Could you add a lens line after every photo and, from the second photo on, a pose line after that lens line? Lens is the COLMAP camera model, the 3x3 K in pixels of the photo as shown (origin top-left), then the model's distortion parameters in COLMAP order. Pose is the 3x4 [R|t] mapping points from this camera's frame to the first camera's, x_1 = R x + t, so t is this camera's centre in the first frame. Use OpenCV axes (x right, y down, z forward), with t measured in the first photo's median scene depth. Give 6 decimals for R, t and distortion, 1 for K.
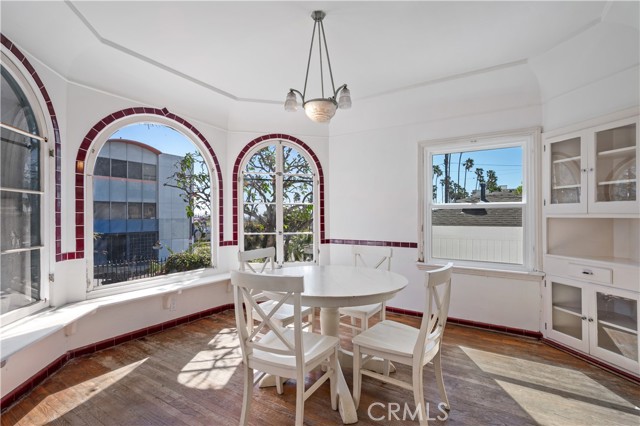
lens RADIAL K [[293.4, 0, 320.6], [0, 293.4, 214.2], [0, 0, 1]] dist [-0.003401, 0.000161]
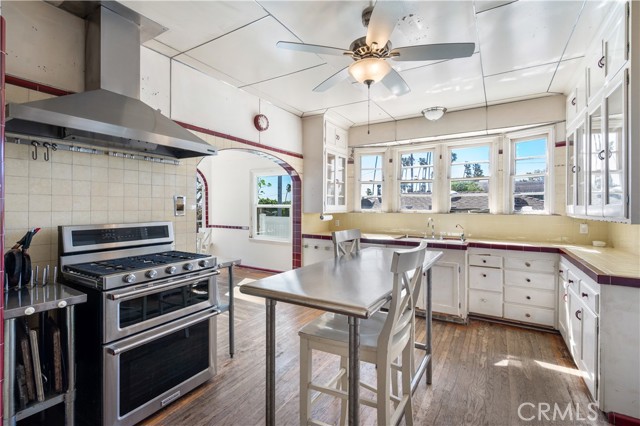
lens RADIAL K [[293.4, 0, 319.7], [0, 293.4, 207.7], [0, 0, 1]] dist [-0.003401, 0.000161]
pose [[0.999987, 0.005048, 0.001180, 0.753903], [-0.005057, 0.999952, 0.008391, -0.034247], [-0.001137, -0.008397, 0.999964, -0.767406]]
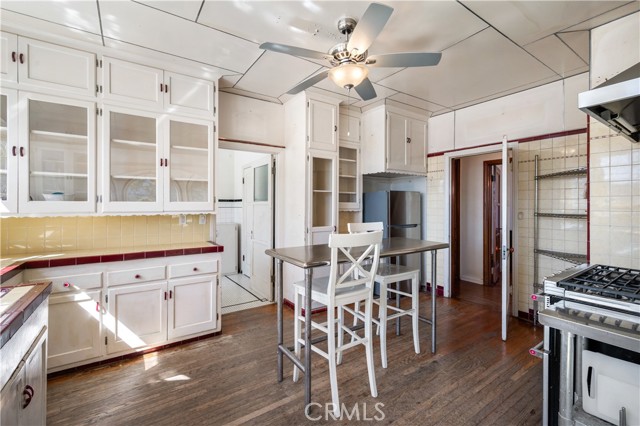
lens RADIAL K [[282.2, 0, 321.7], [0, 282.2, 207.0], [0, 0, 1]] dist [-0.001192, -0.000333]
pose [[-0.919915, 0.006444, 0.392066, 0.672723], [0.003762, 0.999964, -0.007610, -0.016478], [-0.392101, -0.005525, -0.919906, 0.393941]]
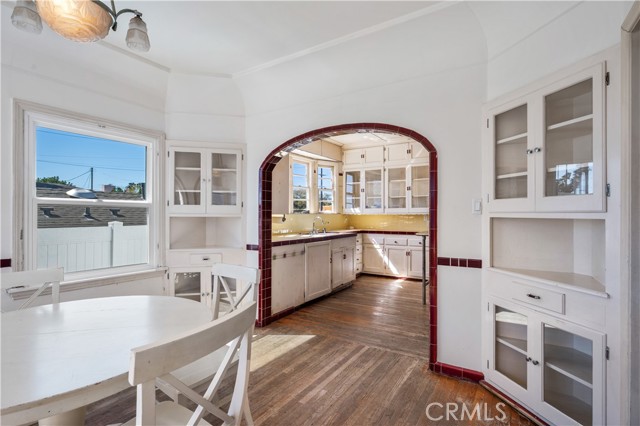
lens RADIAL K [[313.0, 0, 319.8], [0, 313.0, 212.6], [0, 0, 1]] dist [-0.001960, 0.000044]
pose [[0.003518, 0.007221, 0.999968, -0.334578], [-0.004497, 0.999964, -0.007205, 0.001615], [-0.999984, -0.004472, 0.003550, 0.340183]]
